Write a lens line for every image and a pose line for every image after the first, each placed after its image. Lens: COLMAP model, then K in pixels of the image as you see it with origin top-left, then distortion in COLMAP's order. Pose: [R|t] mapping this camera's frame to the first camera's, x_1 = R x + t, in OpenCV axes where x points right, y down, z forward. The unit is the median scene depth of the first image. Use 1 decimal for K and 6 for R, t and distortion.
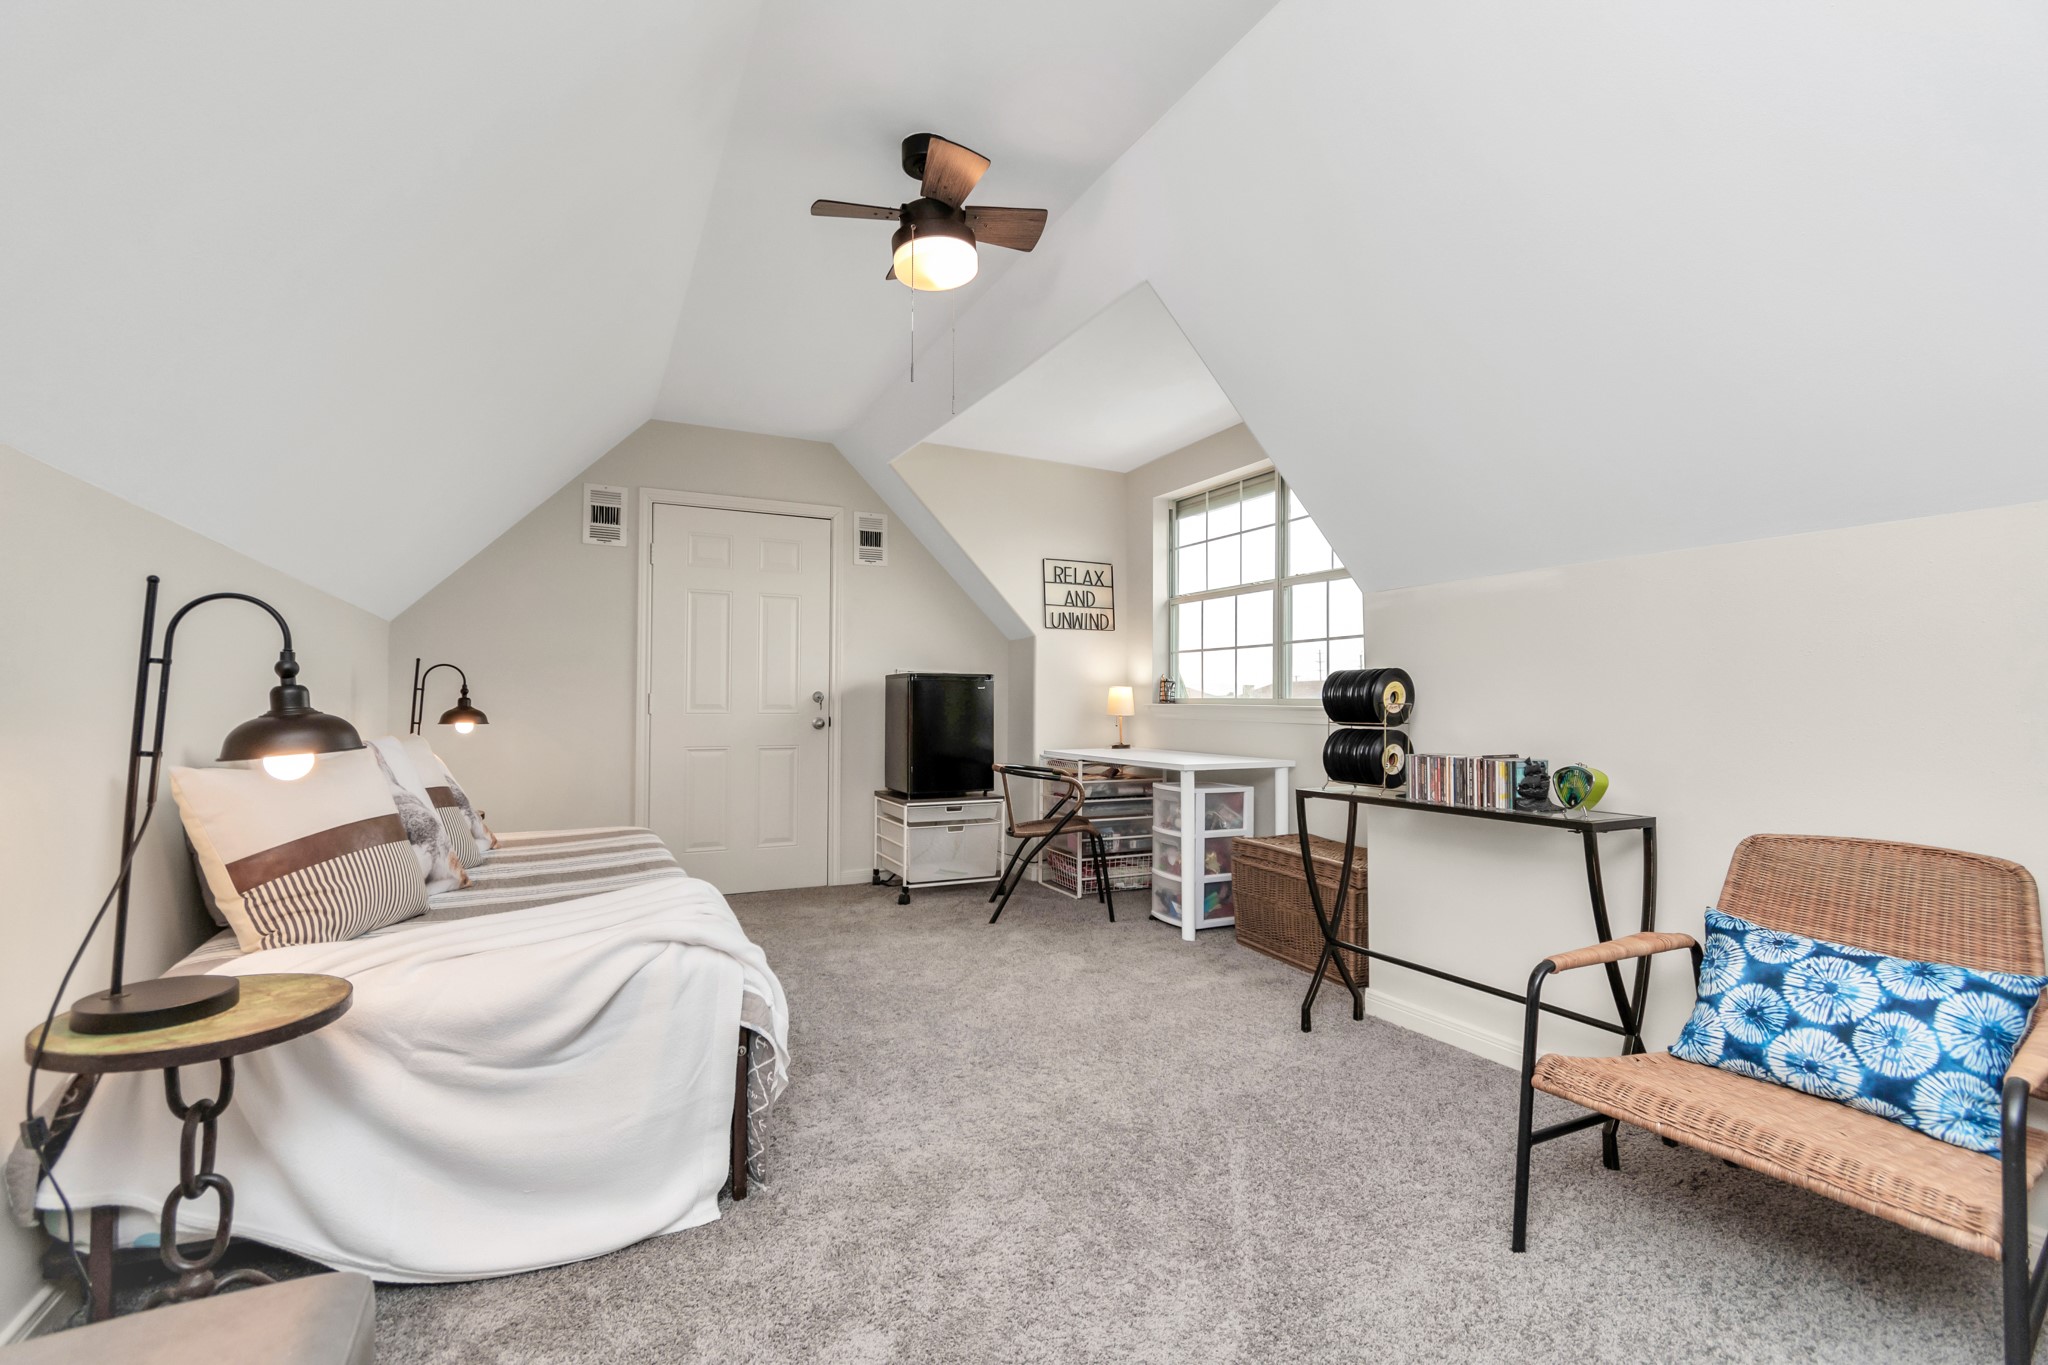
lens RADIAL K [[895.7, 0, 1028.1], [0, 895.7, 685.3], [0, 0, 1]] dist [-0.000030, 0.000078]
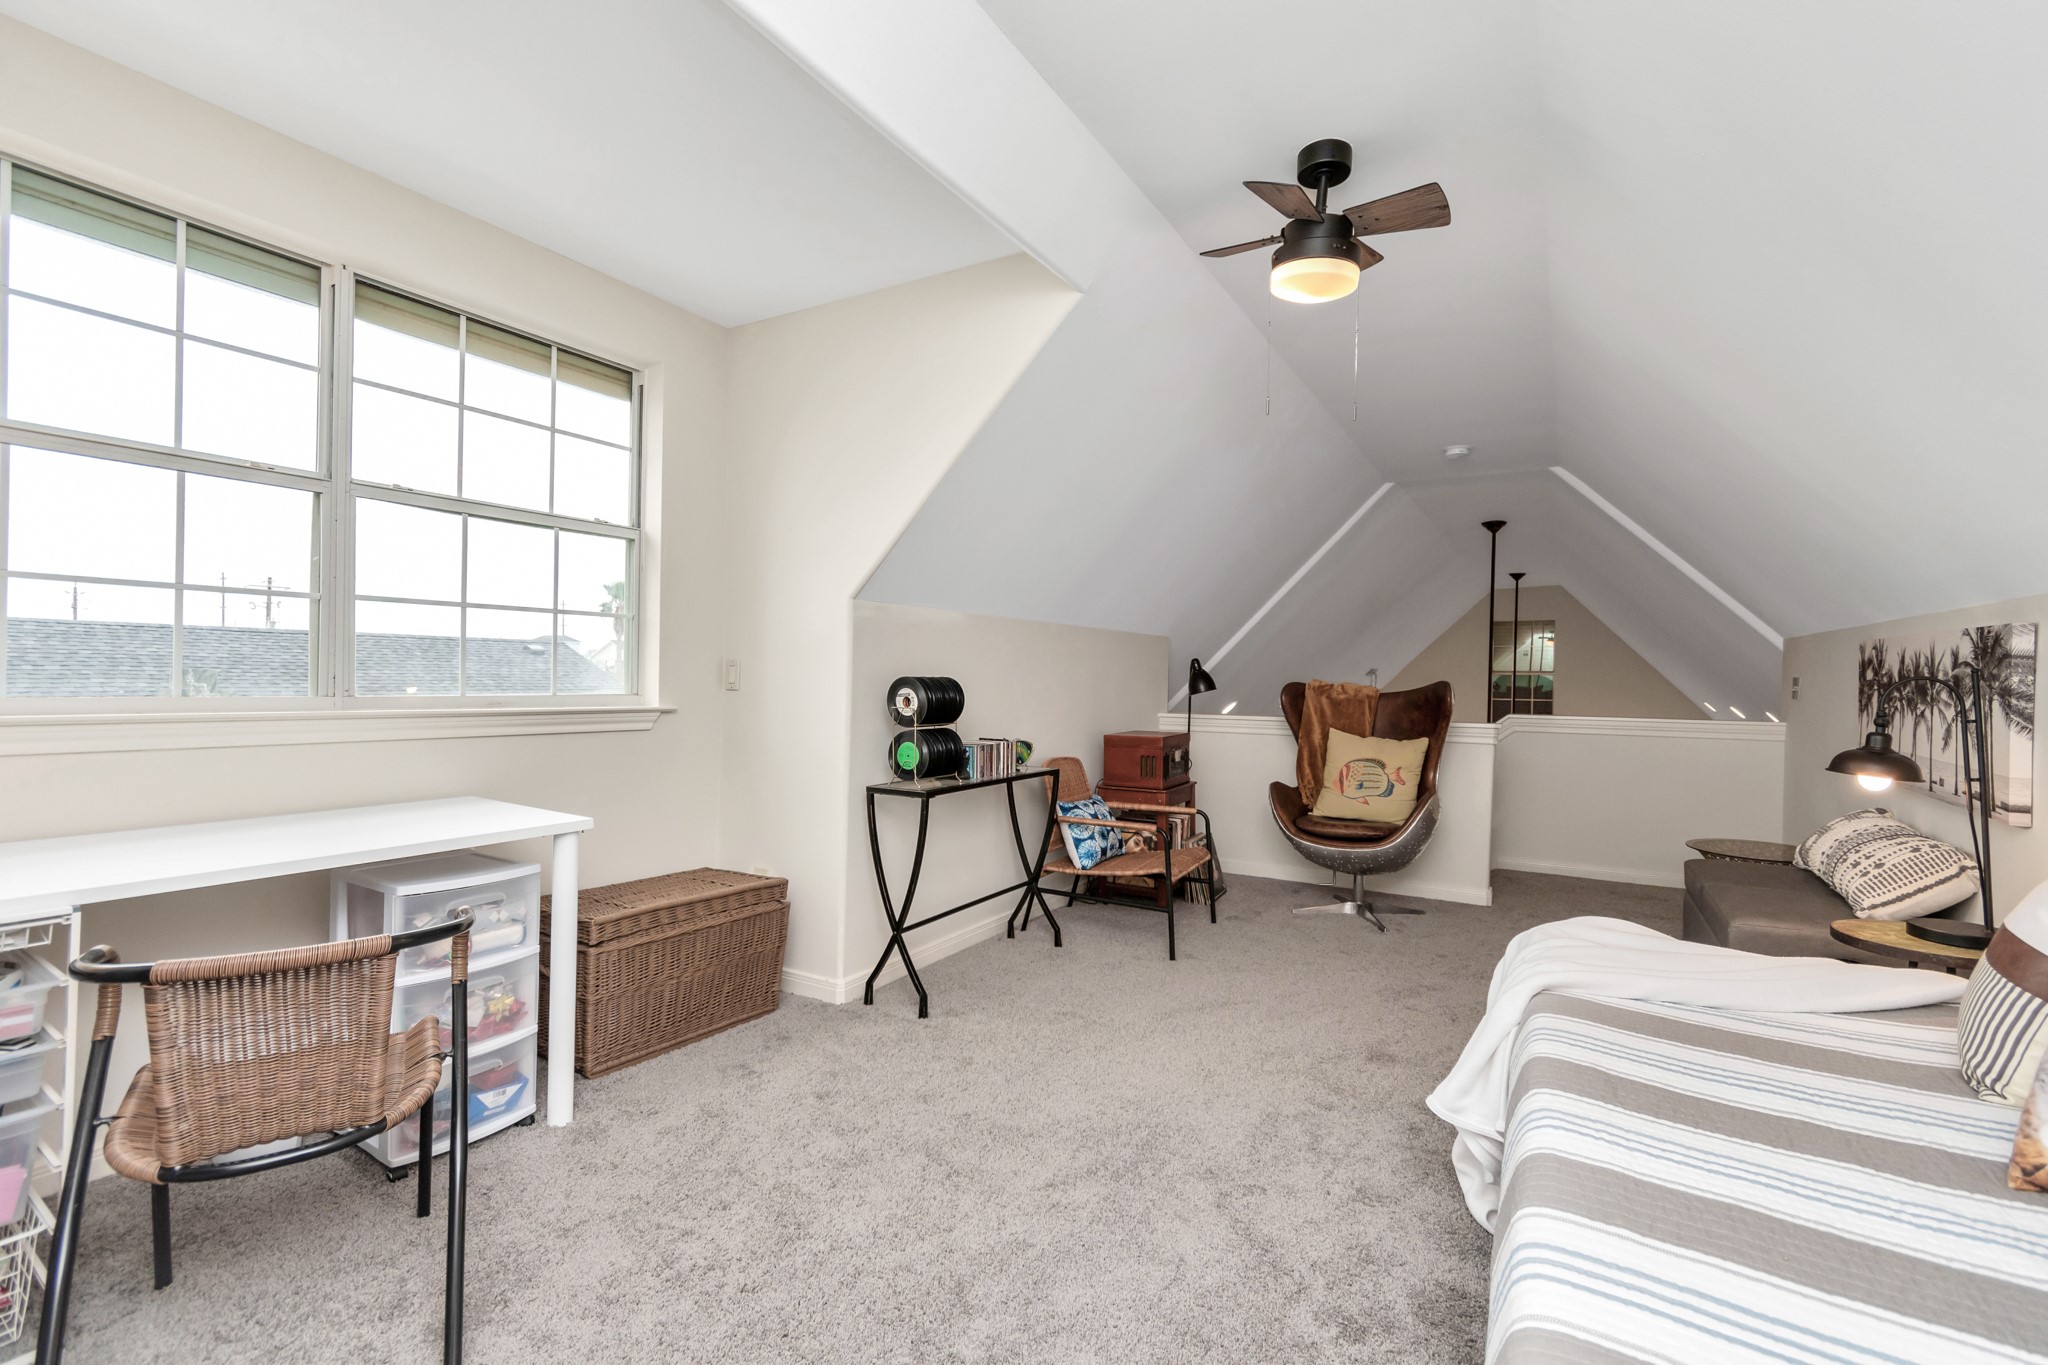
lens RADIAL K [[895.7, 0, 1028.1], [0, 895.7, 685.3], [0, 0, 1]] dist [-0.000030, 0.000078]
pose [[-0.502173, -0.019271, 0.864552, -0.651948], [-0.039064, 0.999237, -0.000418, -0.012125], [-0.863884, -0.033983, -0.502543, 1.438858]]
